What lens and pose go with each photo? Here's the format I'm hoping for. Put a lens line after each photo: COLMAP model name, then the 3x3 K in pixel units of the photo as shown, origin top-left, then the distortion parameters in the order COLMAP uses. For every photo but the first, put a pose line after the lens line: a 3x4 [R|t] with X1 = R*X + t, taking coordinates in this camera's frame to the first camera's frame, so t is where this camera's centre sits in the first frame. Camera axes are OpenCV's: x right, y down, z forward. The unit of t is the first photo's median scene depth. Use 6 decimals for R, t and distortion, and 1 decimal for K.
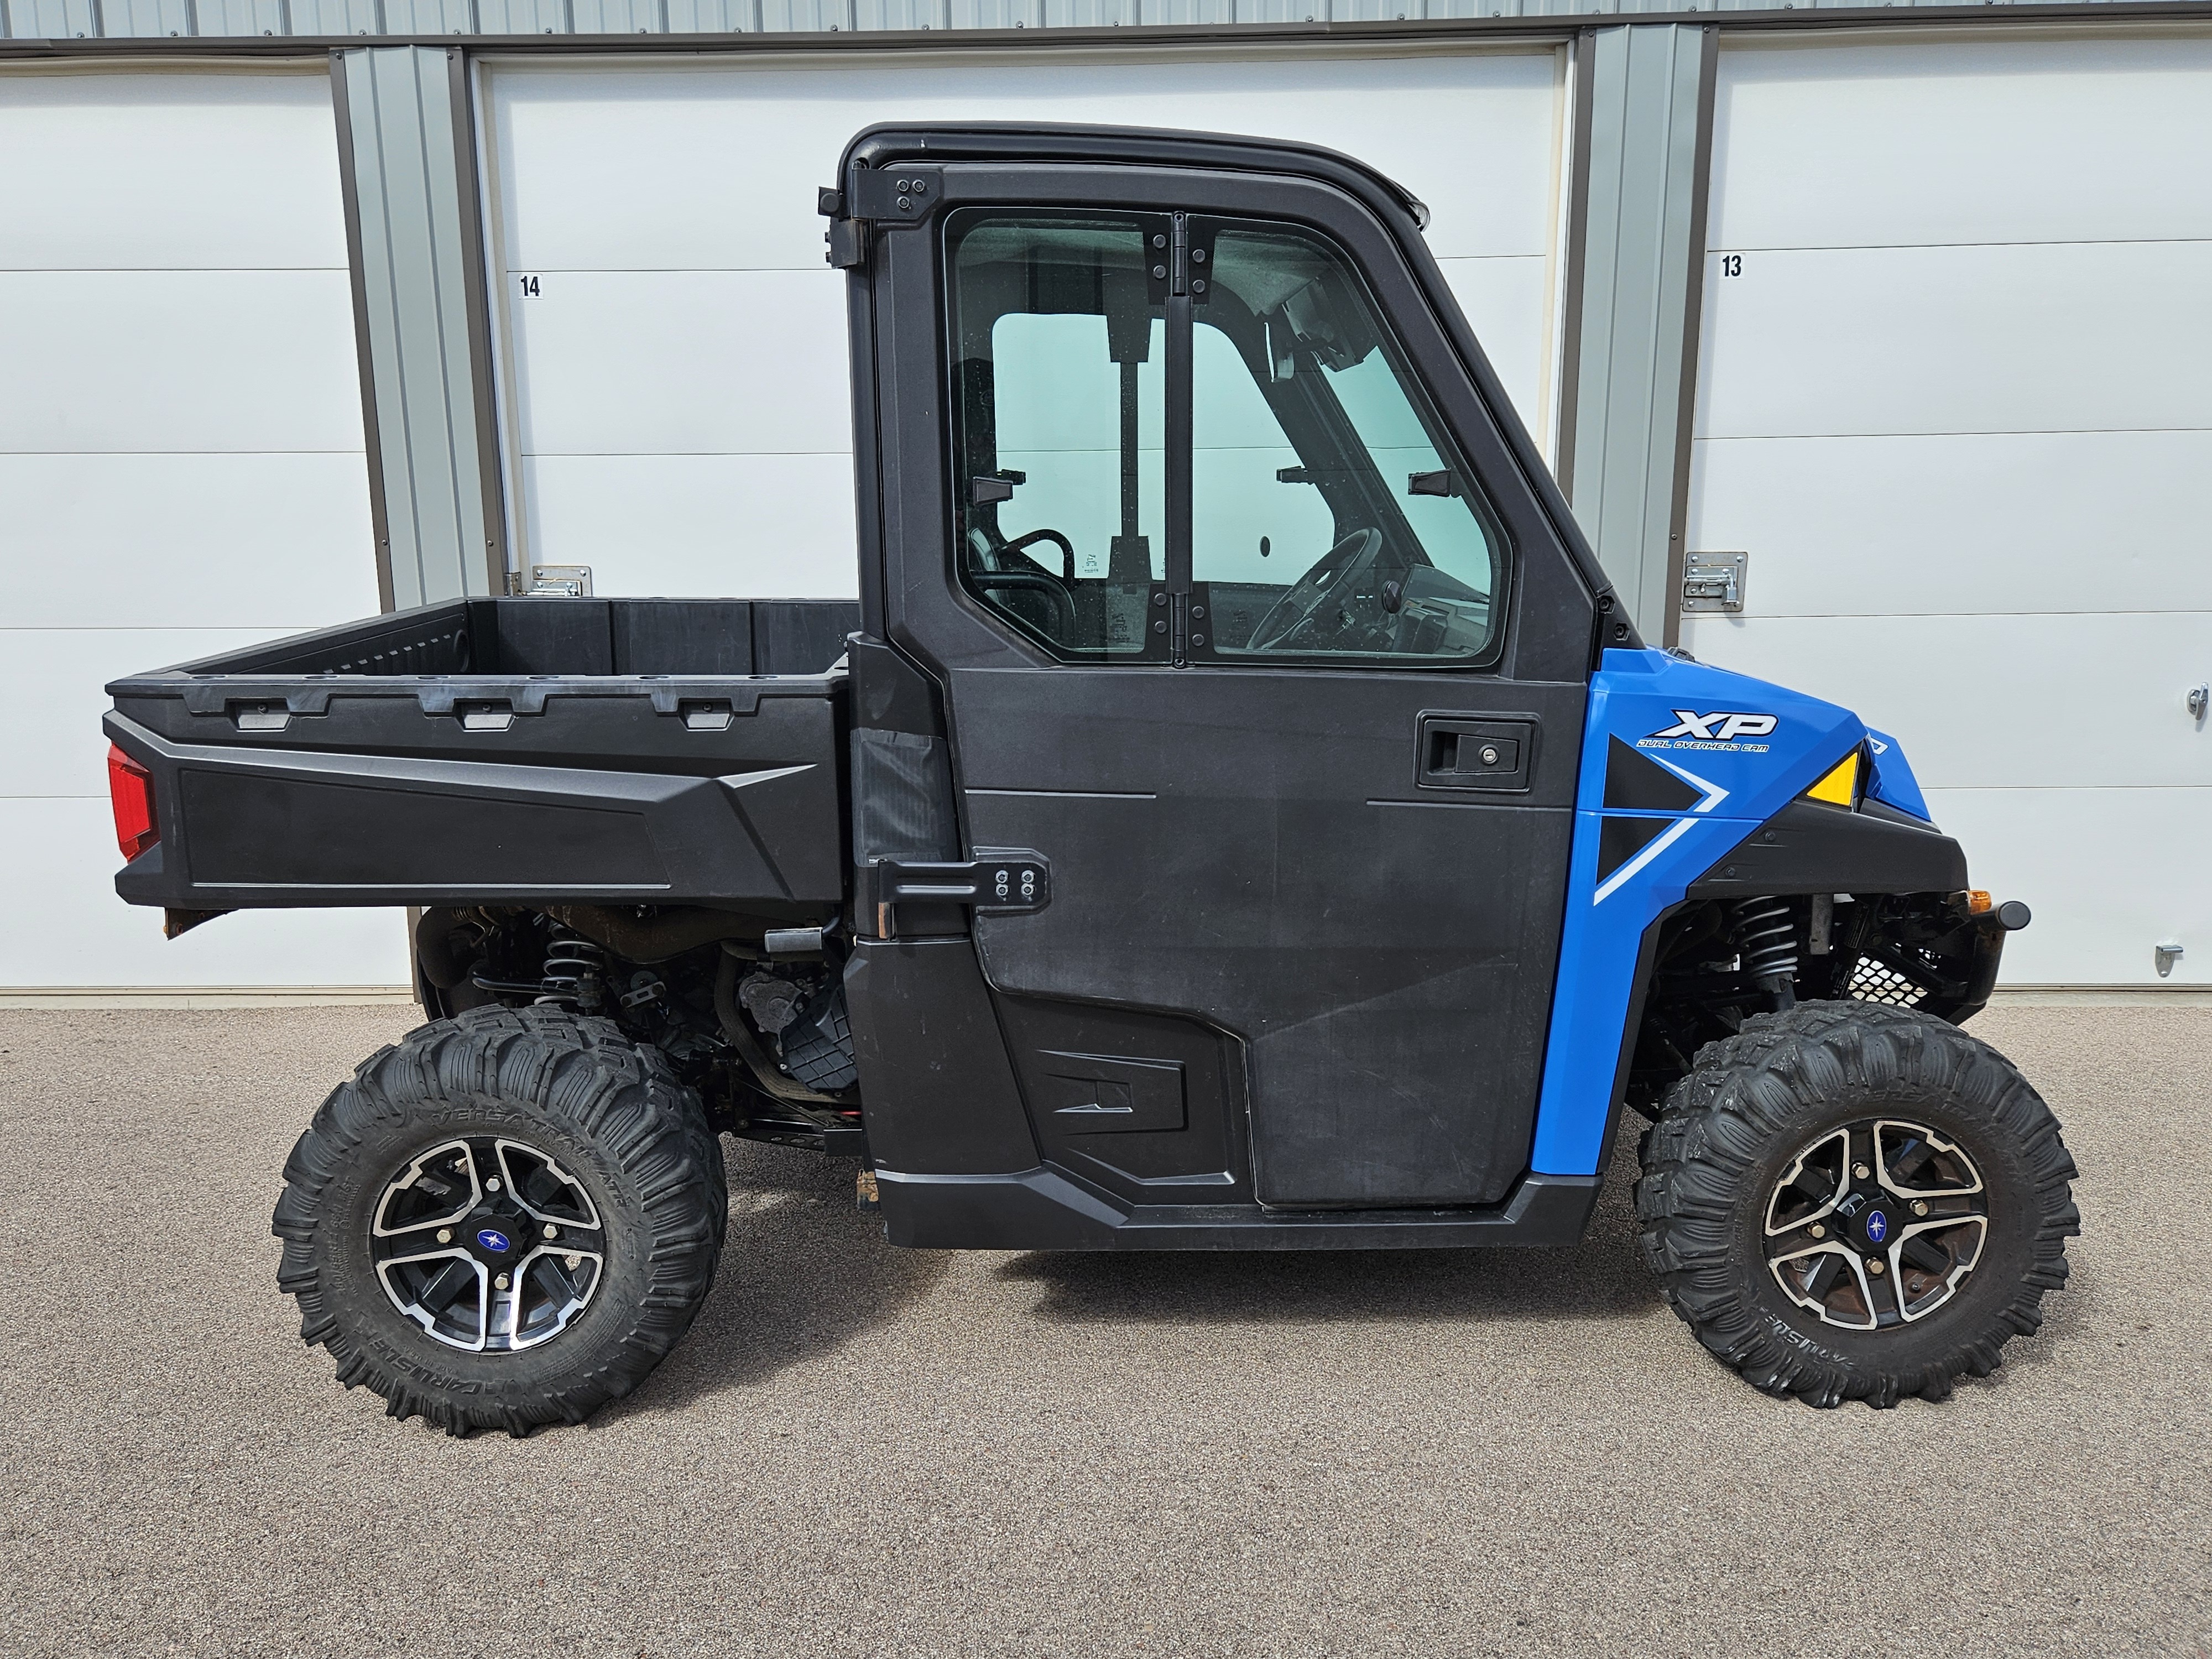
lens RADIAL K [[1774.4, 0, 1122.7], [0, 1774.4, 842.2], [0, 0, 1]] dist [0.067076, -0.056133]
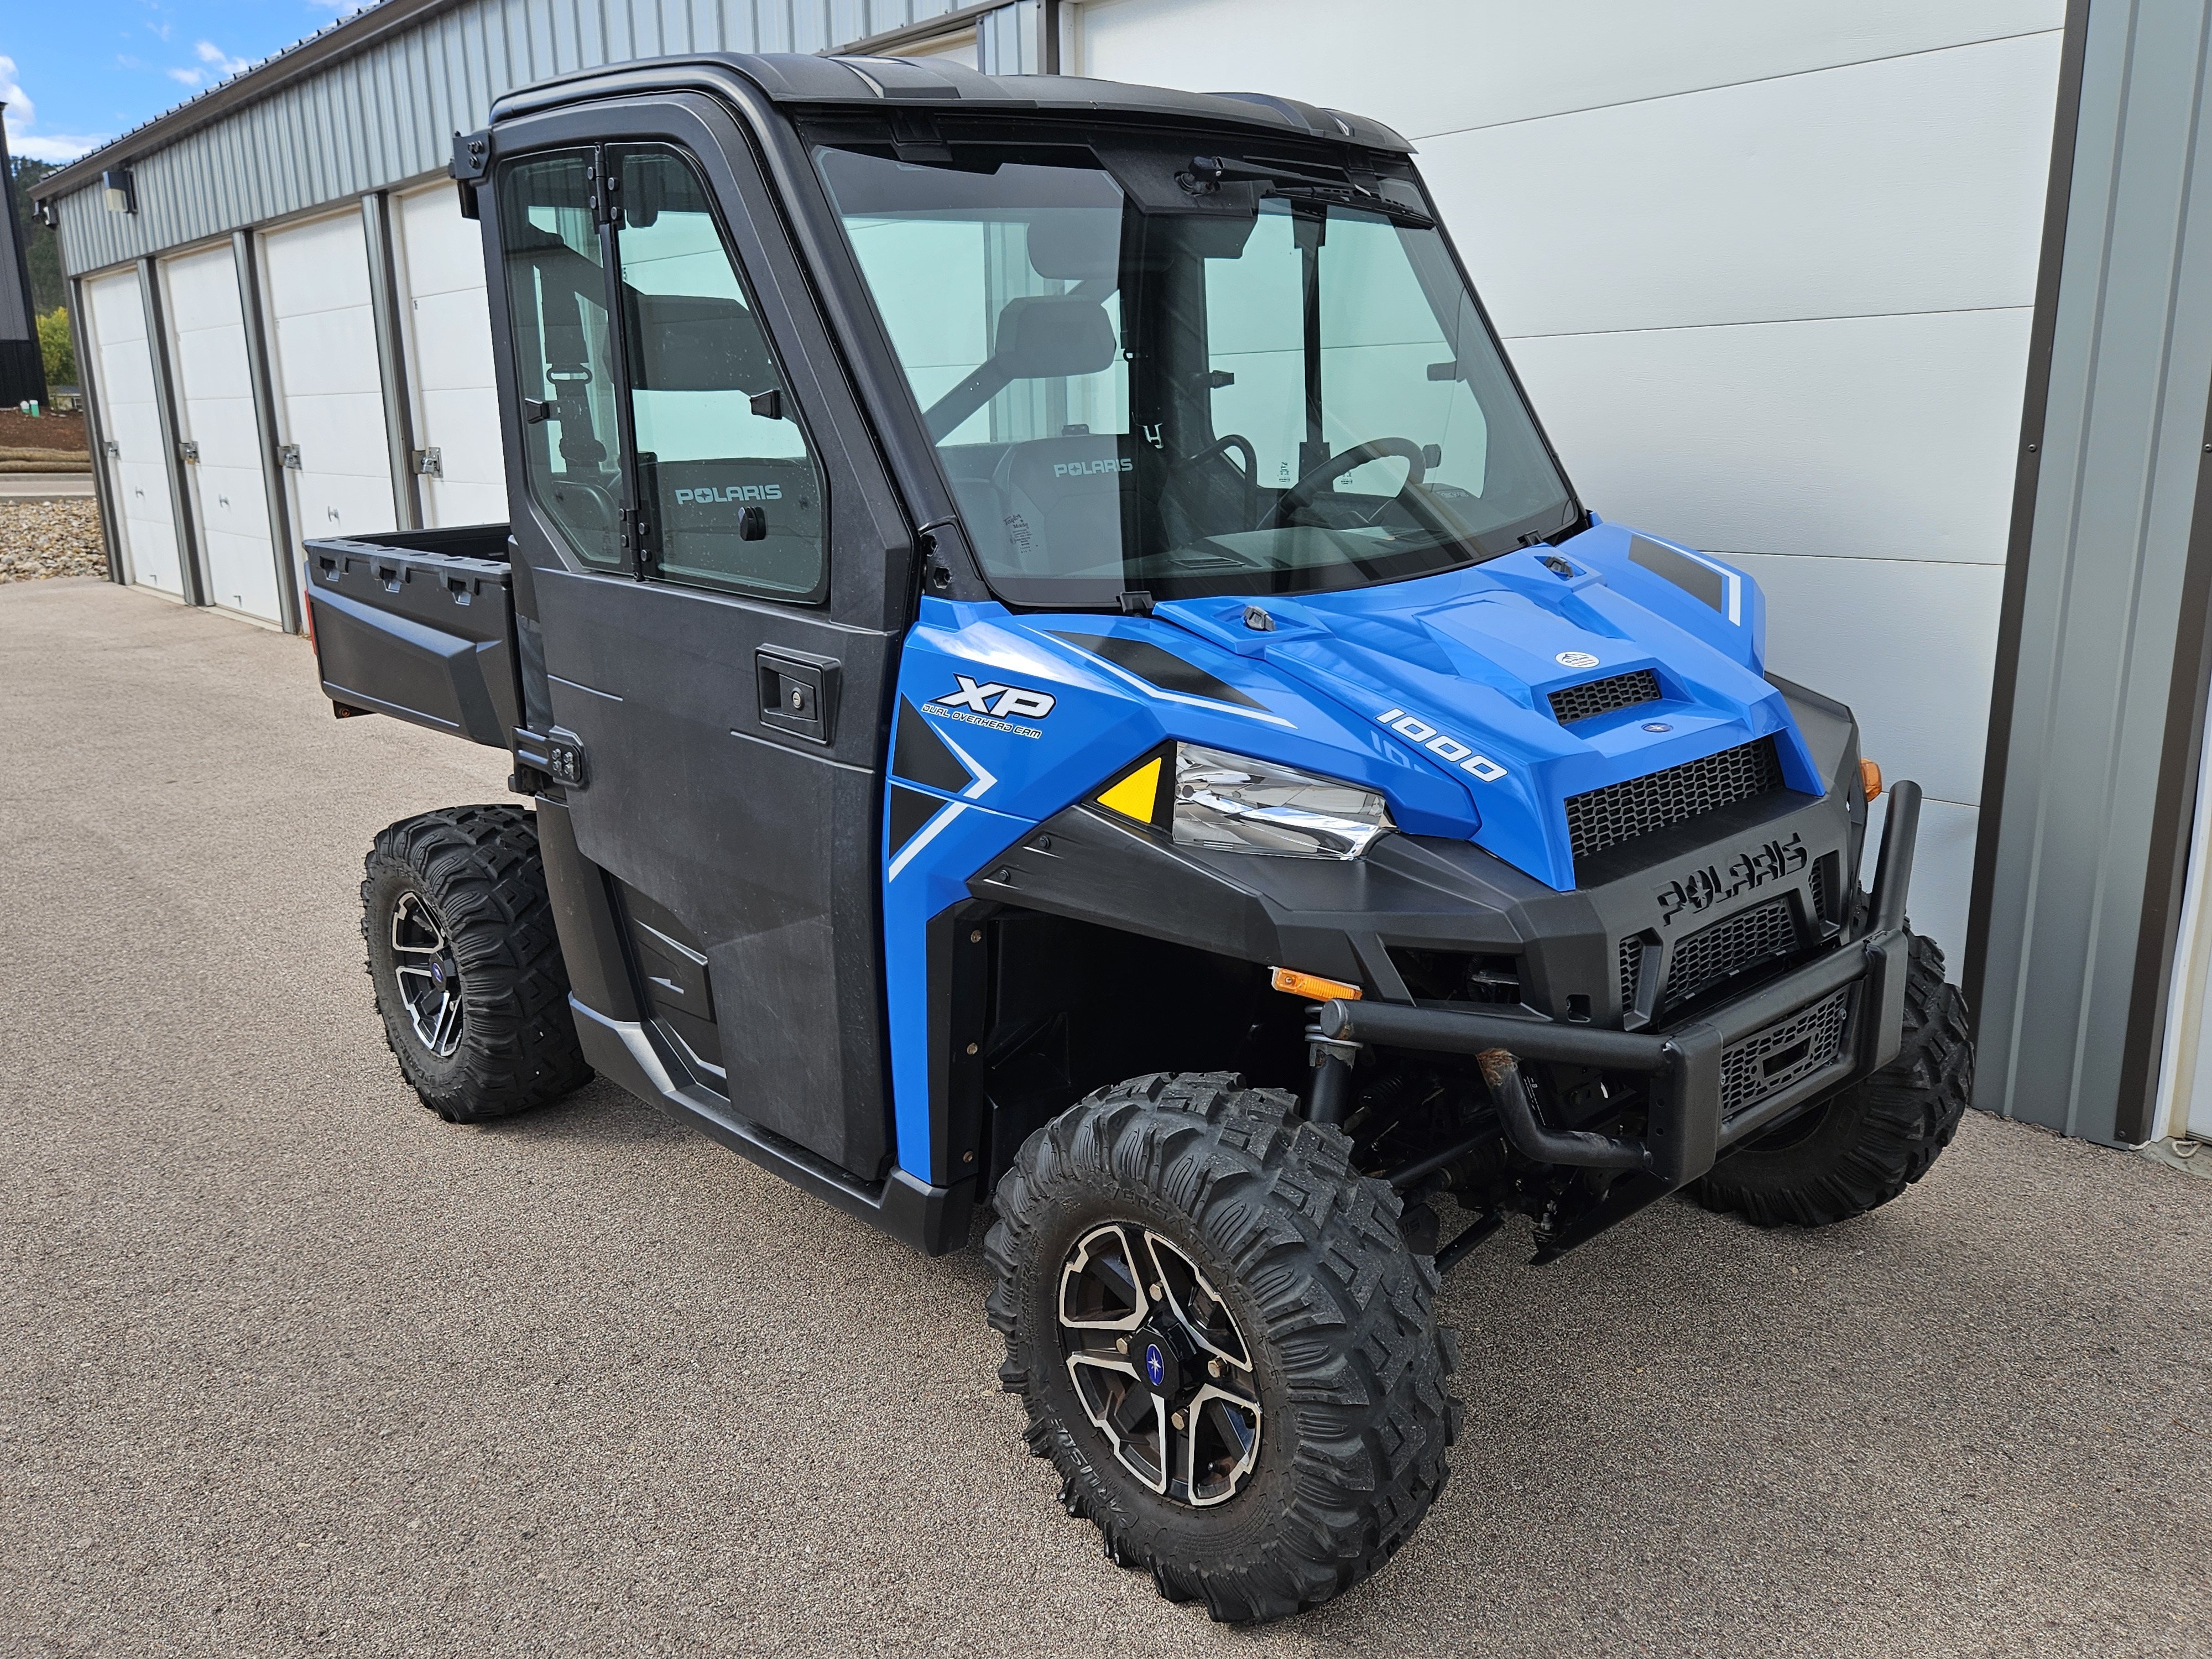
lens RADIAL K [[1809.3, 0, 1068.1], [0, 1809.3, 823.0], [0, 0, 1]] dist [0.069455, -0.062591]
pose [[0.645944, 0.169622, -0.744301, 0.993527], [-0.128515, 0.985249, 0.113000, -0.107975], [0.752489, 0.022662, 0.658215, 0.468464]]
